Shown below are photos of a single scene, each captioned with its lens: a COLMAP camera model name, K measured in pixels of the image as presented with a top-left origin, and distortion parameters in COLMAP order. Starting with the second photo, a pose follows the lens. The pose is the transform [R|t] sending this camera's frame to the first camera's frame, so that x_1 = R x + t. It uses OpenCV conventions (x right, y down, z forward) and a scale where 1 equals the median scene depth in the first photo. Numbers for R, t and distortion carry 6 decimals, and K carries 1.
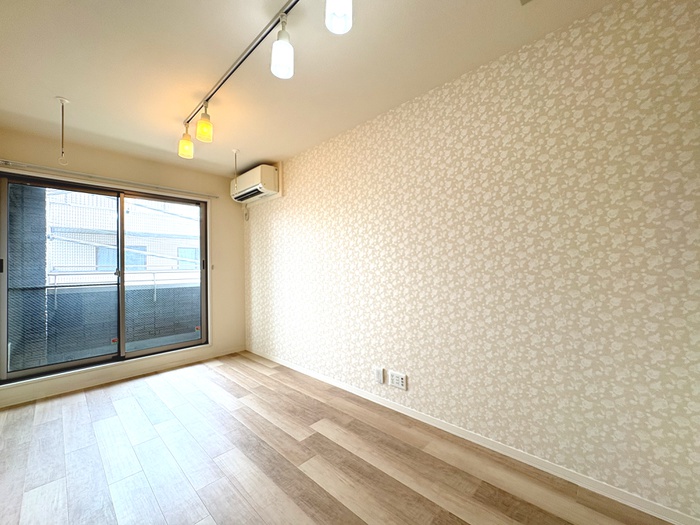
lens RADIAL K [[280.2, 0, 350.0], [0, 280.2, 262.9], [0, 0, 1]] dist [0.000683, 0.000245]
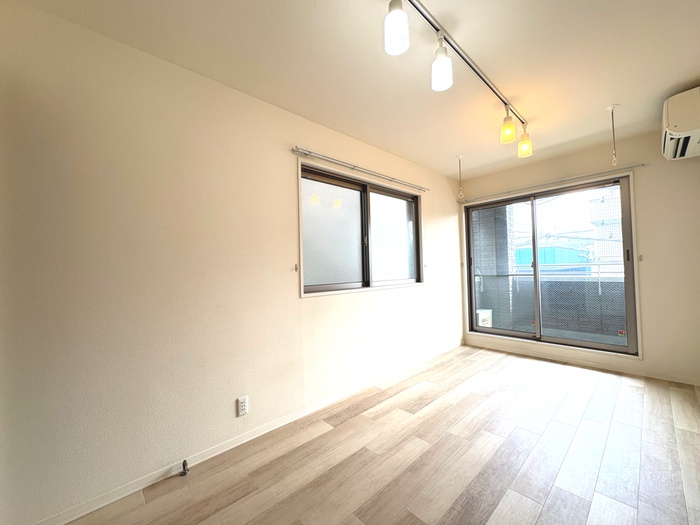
lens RADIAL K [[280.2, 0, 350.9], [0, 280.2, 260.4], [0, 0, 1]] dist [0.000683, 0.000245]
pose [[-0.061245, -0.013426, -0.998032, 0.490065], [0.043217, 0.998936, -0.016091, 0.000824], [0.997187, -0.044118, -0.060600, 0.389618]]
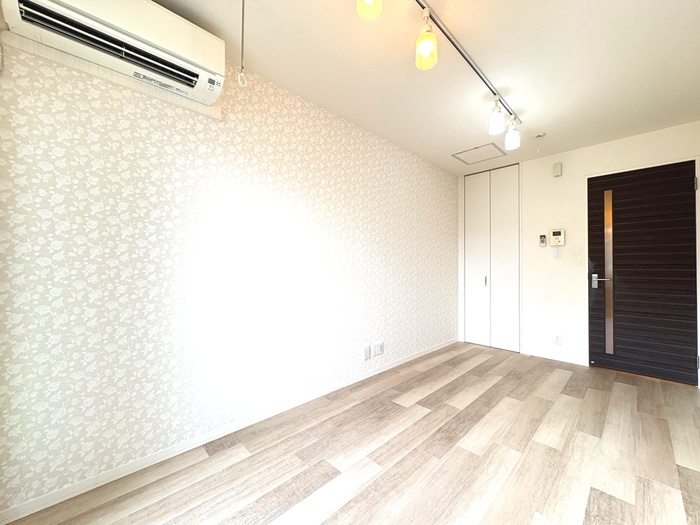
lens RADIAL K [[280.2, 0, 351.1], [0, 280.2, 261.7], [0, 0, 1]] dist [0.000683, 0.000245]
pose [[0.042380, 0.035843, 0.998458, -1.021286], [-0.018428, 0.999214, -0.035088, 0.063743], [-0.998932, -0.016913, 0.043007, 0.977934]]
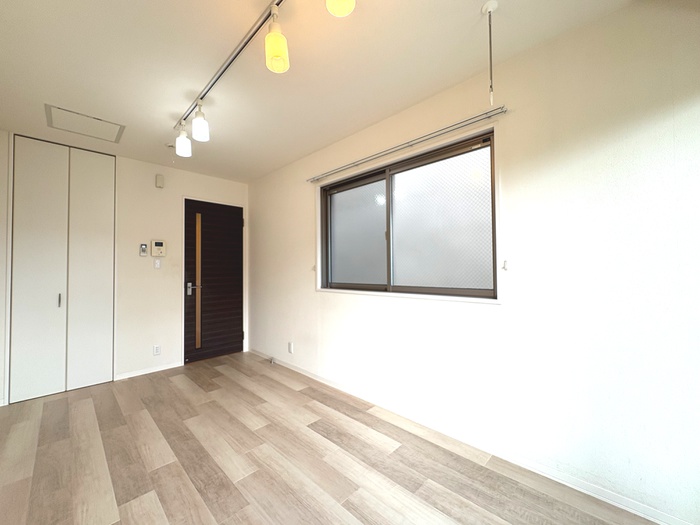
lens RADIAL K [[280.2, 0, 349.5], [0, 280.2, 261.6], [0, 0, 1]] dist [0.000683, 0.000245]
pose [[-0.999514, 0.026963, 0.015643, -0.579749], [0.026278, 0.998754, -0.042431, 0.028496], [-0.016768, -0.041999, -0.998977, 1.379734]]
